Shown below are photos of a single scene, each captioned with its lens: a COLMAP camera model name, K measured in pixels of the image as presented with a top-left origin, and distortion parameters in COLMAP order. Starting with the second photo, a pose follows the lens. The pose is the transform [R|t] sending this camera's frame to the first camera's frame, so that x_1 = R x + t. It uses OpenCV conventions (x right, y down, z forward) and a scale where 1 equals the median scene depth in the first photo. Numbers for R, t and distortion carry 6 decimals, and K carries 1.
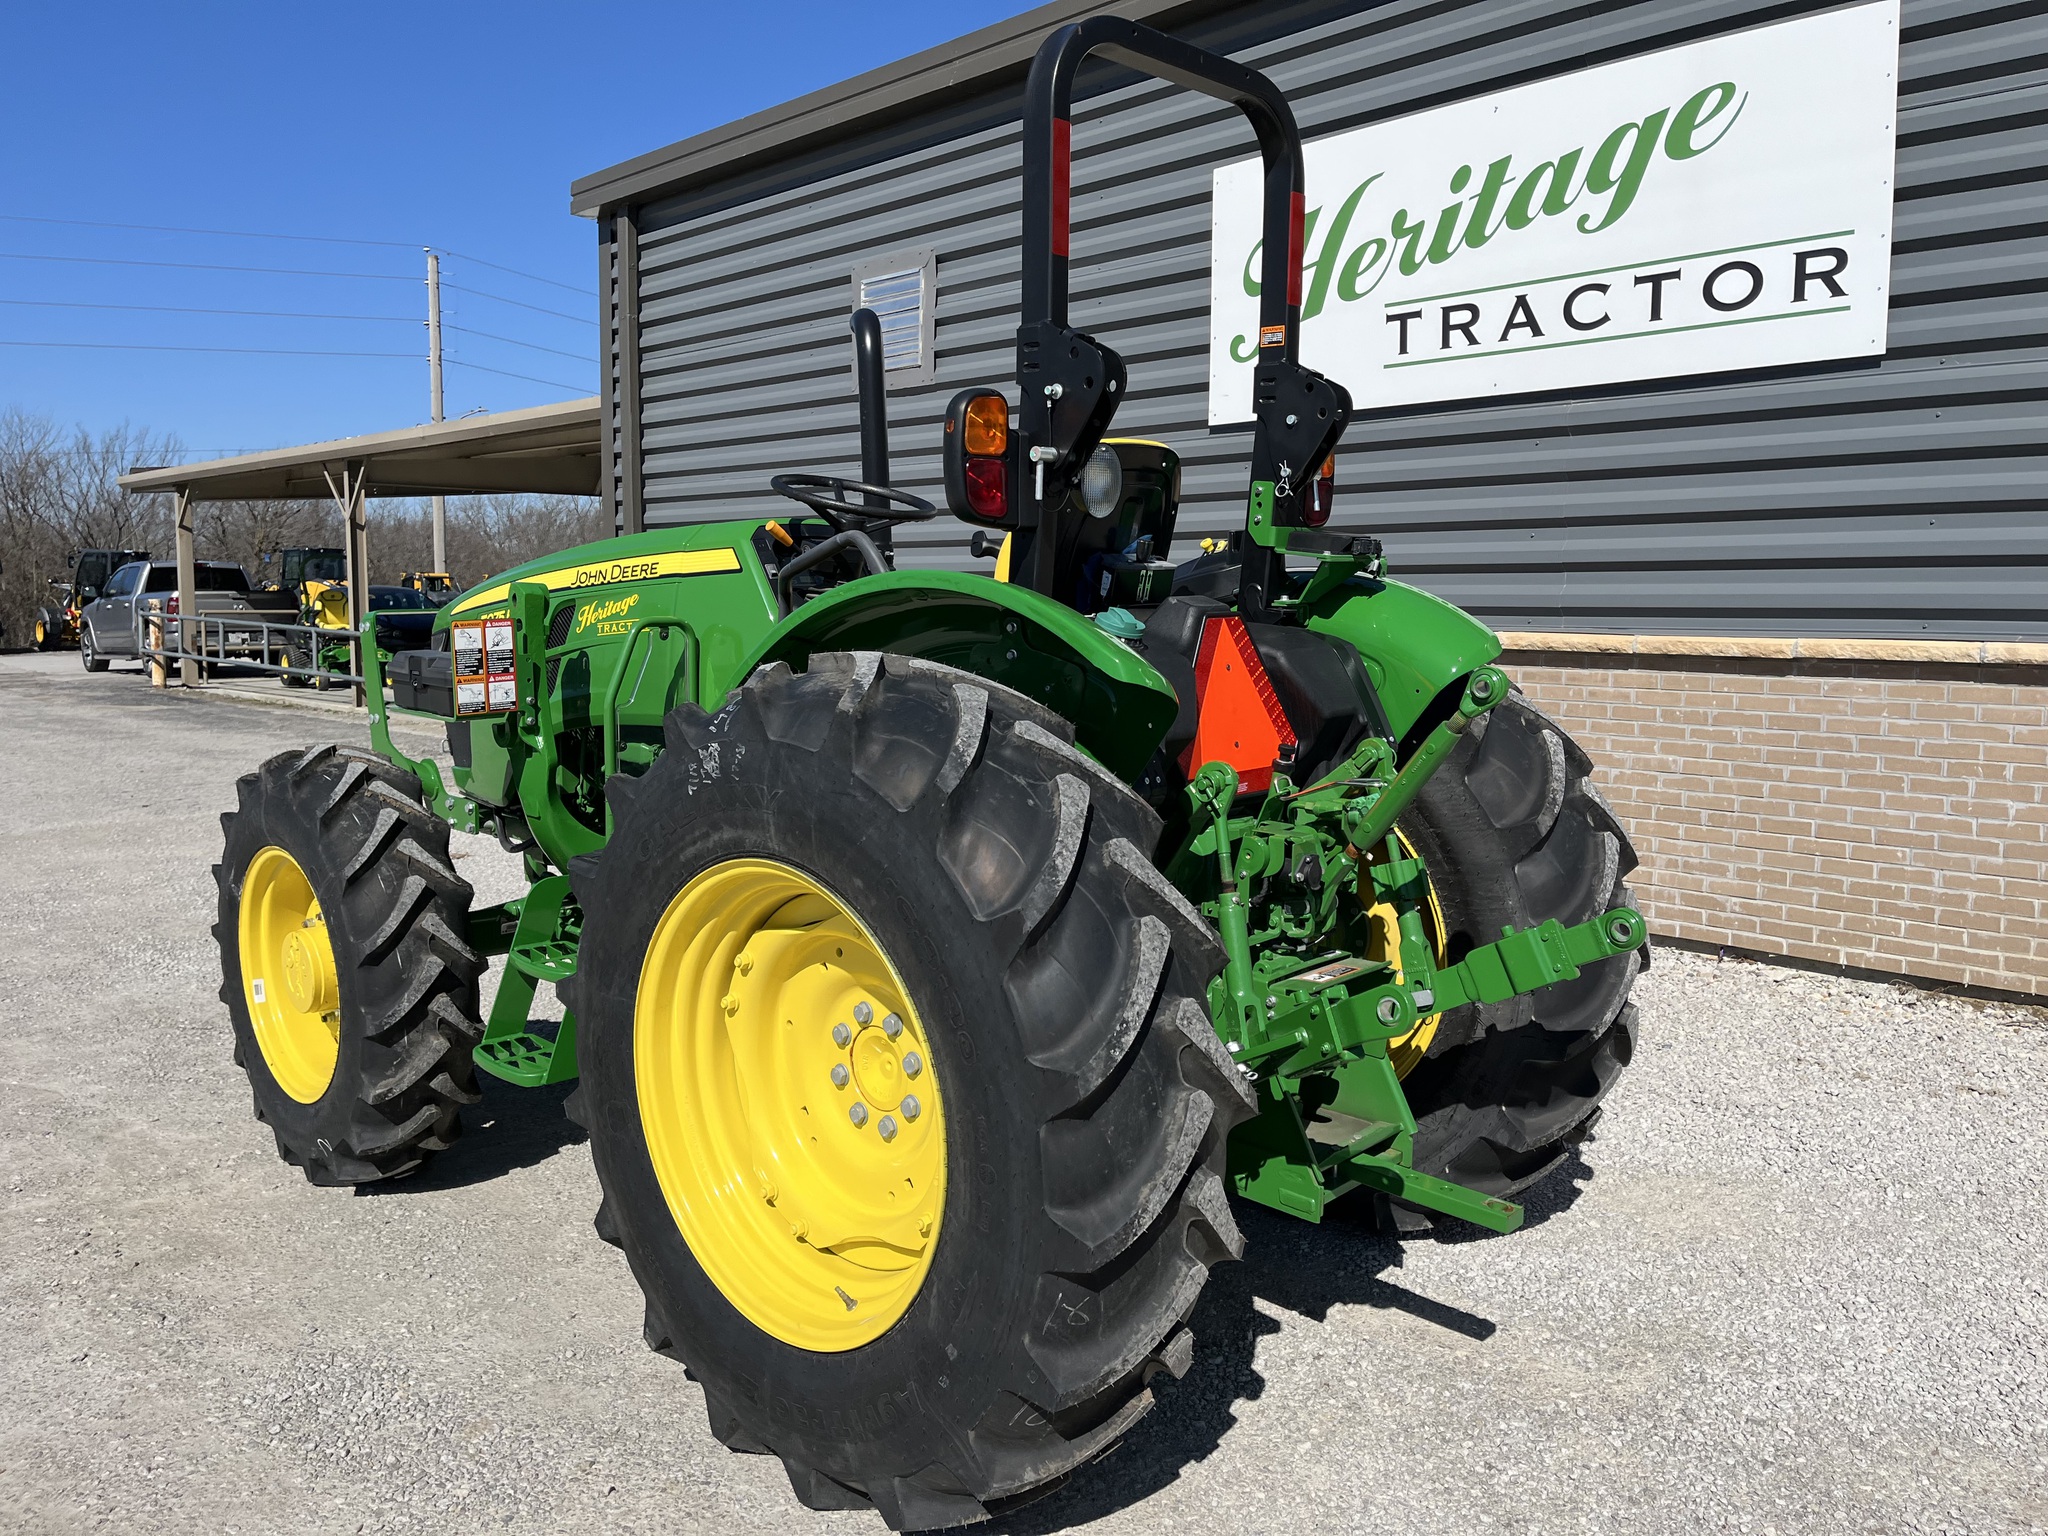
lens RADIAL K [[1540.9, 0, 1042.5], [0, 1540.9, 739.7], [0, 0, 1]] dist [0.069457, -0.090506]
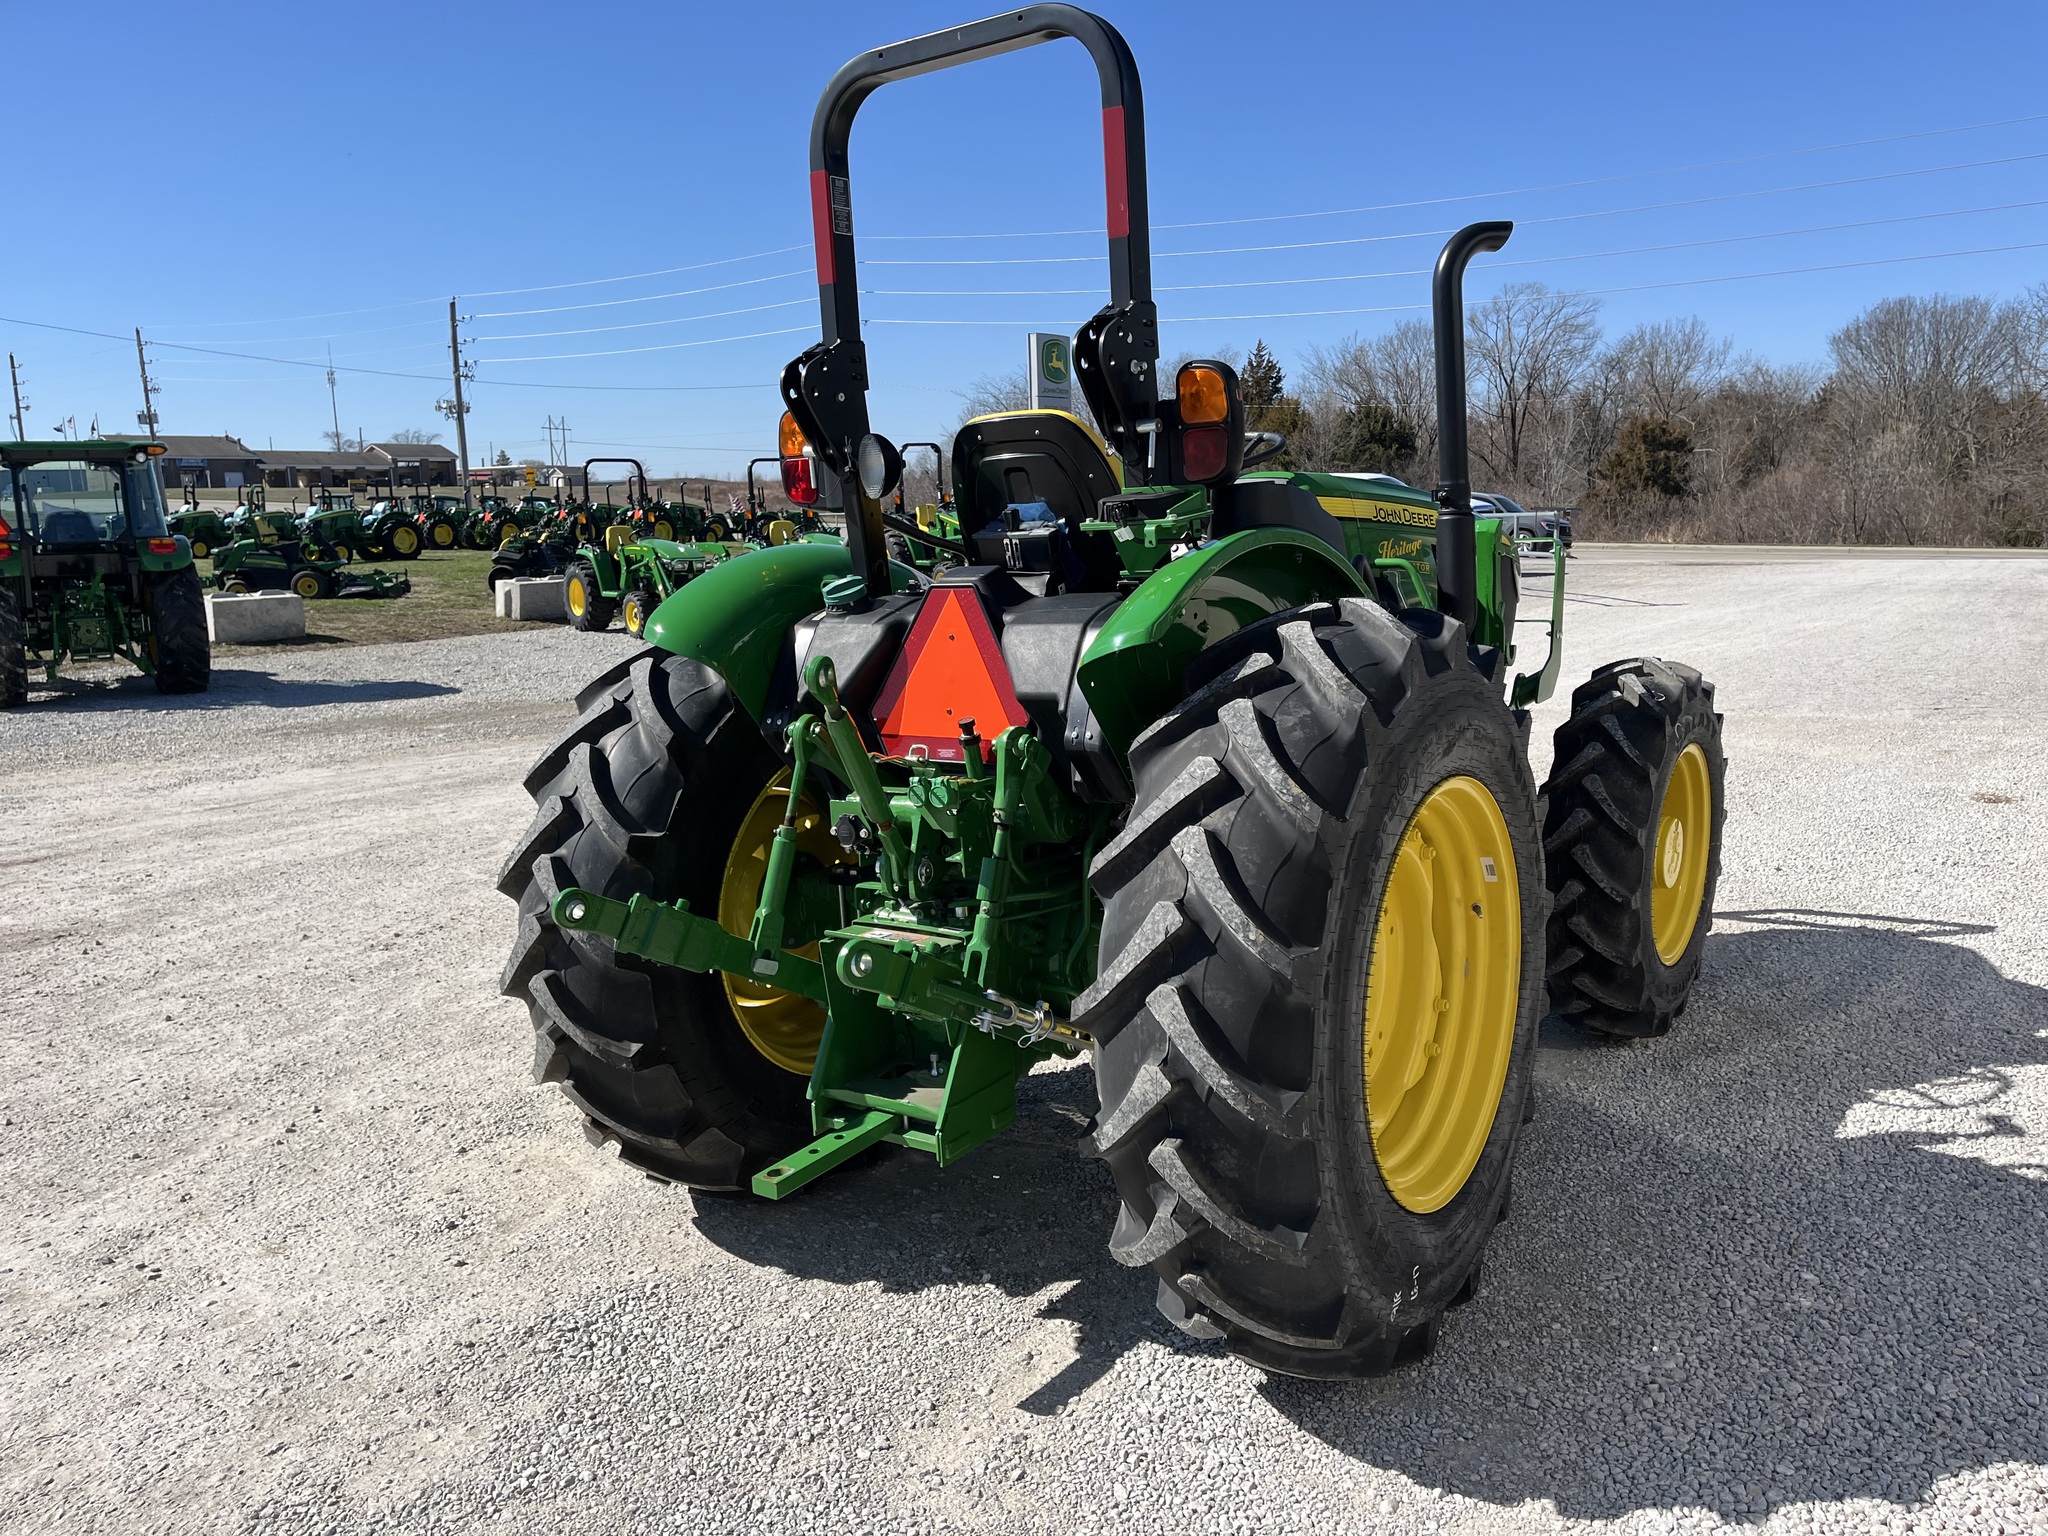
lens RADIAL K [[1550.4, 0, 1043.8], [0, 1550.4, 743.1], [0, 0, 1]] dist [0.061567, -0.076455]
pose [[0.149655, 0.143459, -0.978276, 0.665878], [-0.065035, 0.988704, 0.135039, -0.069917], [0.986597, 0.043413, 0.157294, 0.512435]]
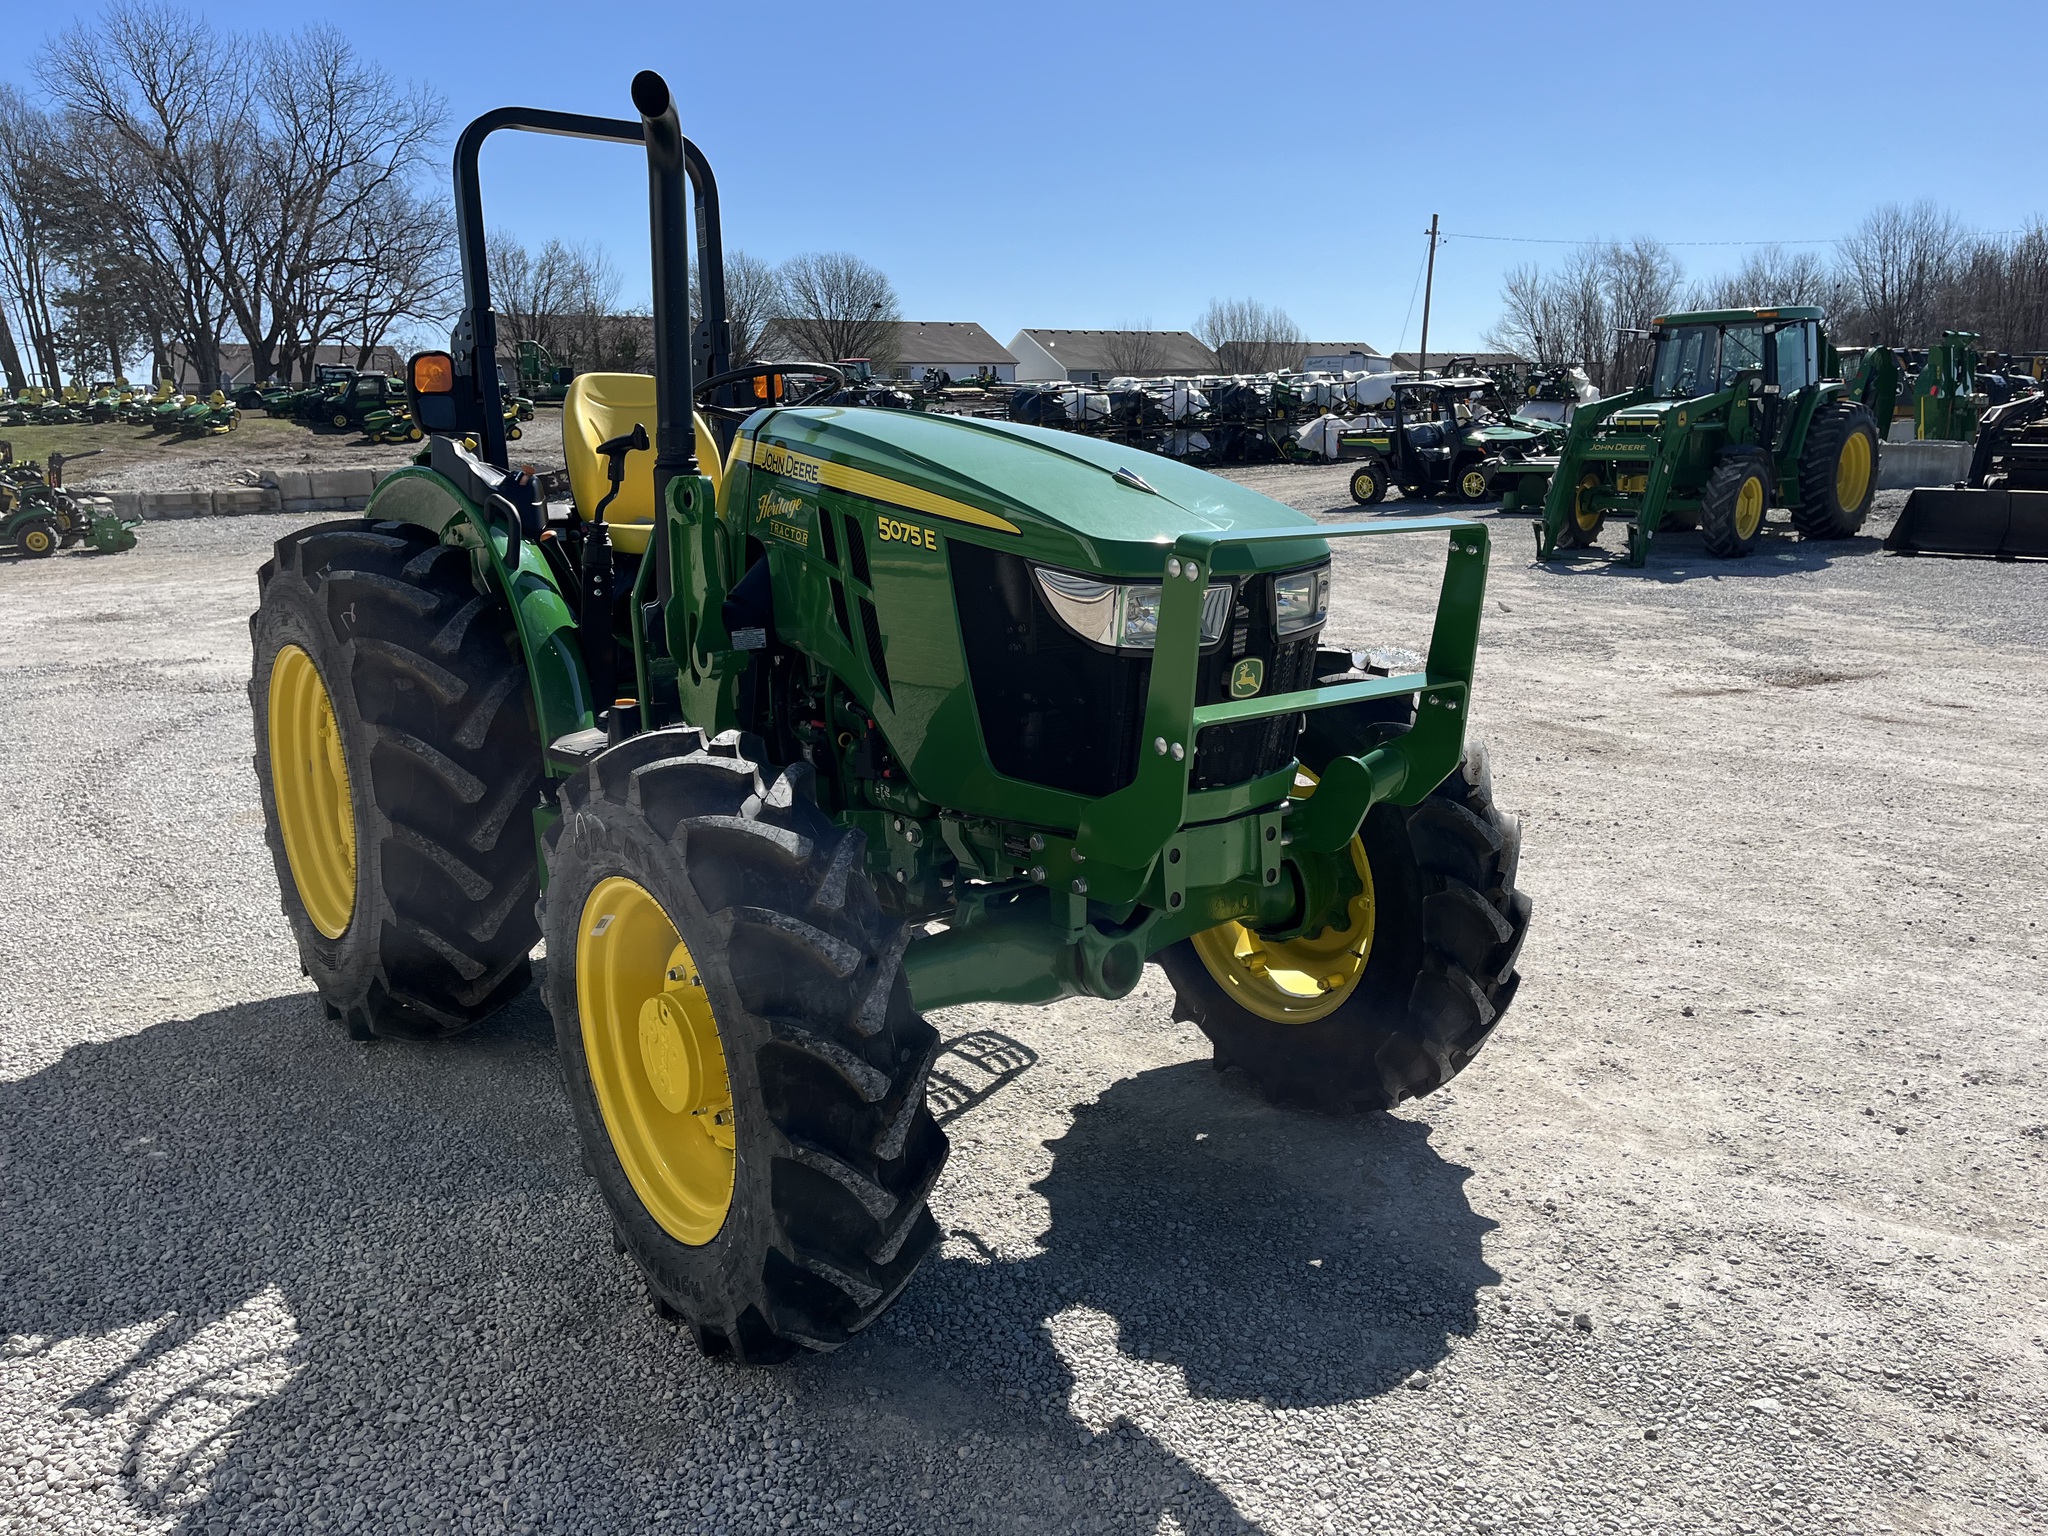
lens RADIAL K [[1546.9, 0, 1036.5], [0, 1546.9, 754.5], [0, 0, 1]] dist [0.074665, -0.100345]
pose [[-0.988699, -0.007318, 0.149733, -0.328646], [0.037304, 0.955379, 0.293017, -0.158888], [-0.145196, 0.295291, -0.944310, 1.445022]]
